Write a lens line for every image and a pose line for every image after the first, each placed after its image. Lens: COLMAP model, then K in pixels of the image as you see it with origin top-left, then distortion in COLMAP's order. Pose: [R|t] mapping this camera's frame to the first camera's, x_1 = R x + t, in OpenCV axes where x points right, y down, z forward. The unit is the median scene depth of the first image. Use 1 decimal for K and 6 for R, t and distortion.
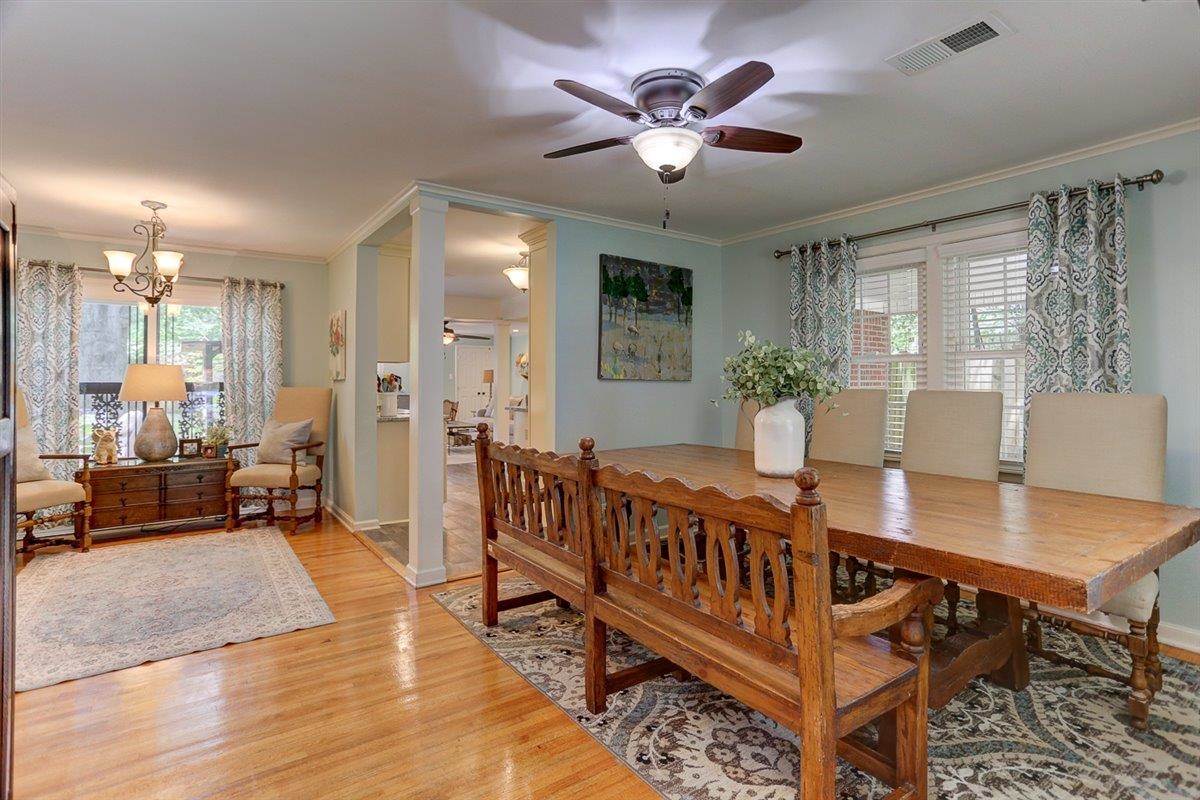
lens RADIAL K [[585.7, 0, 597.0], [0, 585.7, 368.9], [0, 0, 1]] dist [-0.026228, 0.001103]
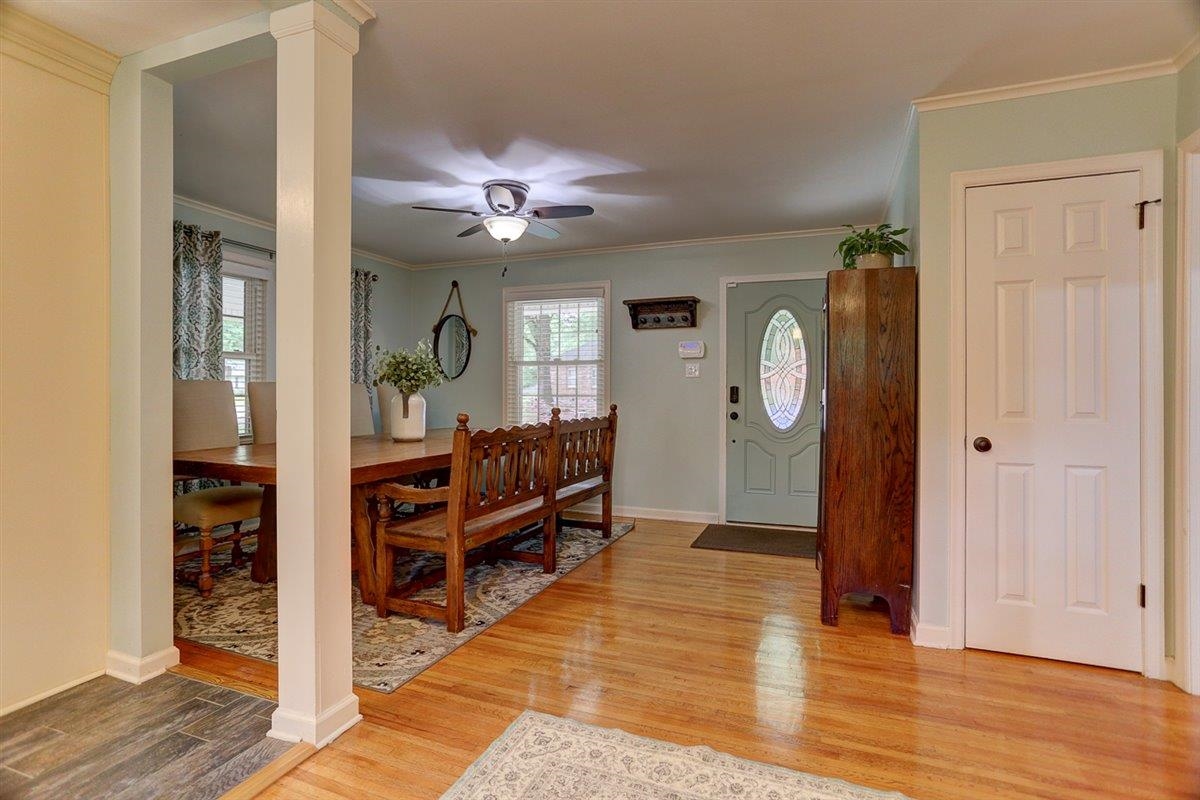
lens RADIAL K [[605.7, 0, 598.3], [0, 605.7, 363.0], [0, 0, 1]] dist [-0.043819, 0.036831]
pose [[-0.545504, 0.034414, 0.837401, -1.383497], [-0.019204, 0.998381, -0.053540, 0.075172], [-0.837888, -0.045288, -0.543960, 1.666381]]
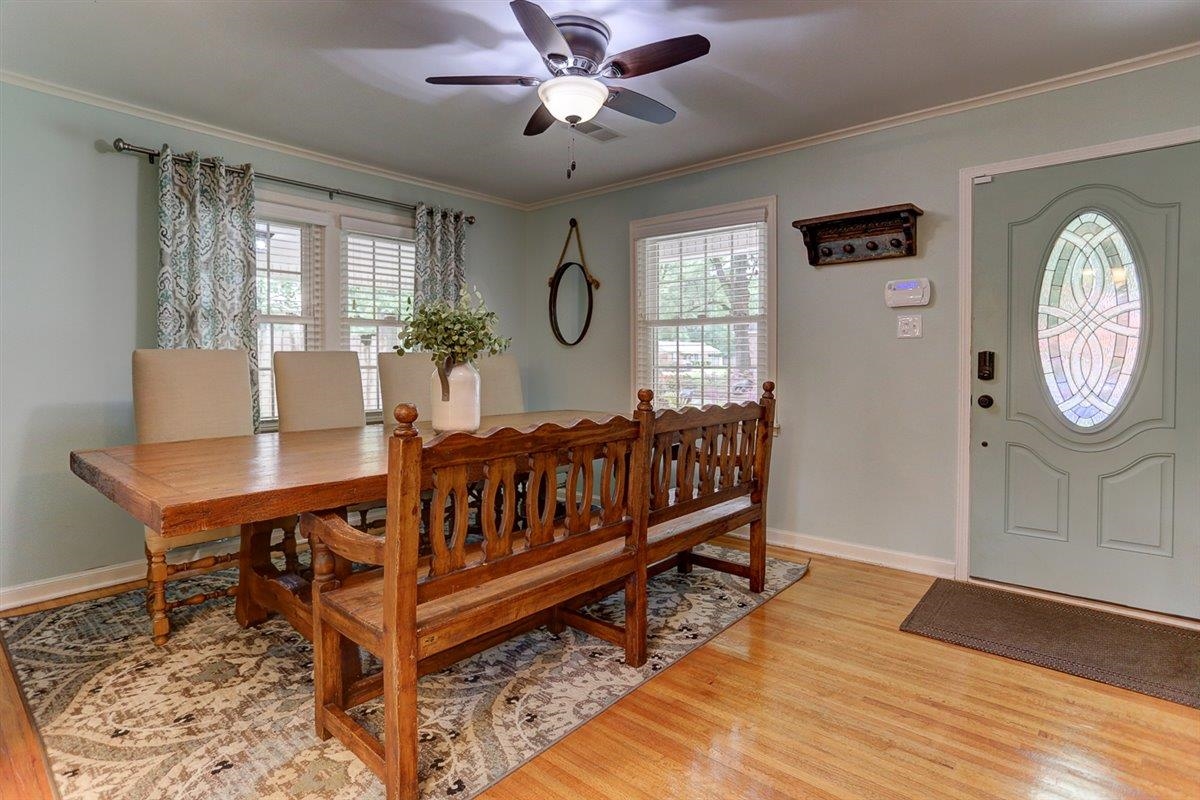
lens RADIAL K [[626.5, 0, 597.5], [0, 626.5, 362.8], [0, 0, 1]] dist [-0.051363, 0.036759]
pose [[-0.243426, -0.004519, 0.969909, -0.910447], [-0.016191, 0.999869, 0.000595, 0.069189], [-0.969784, -0.015559, -0.243467, 1.202226]]
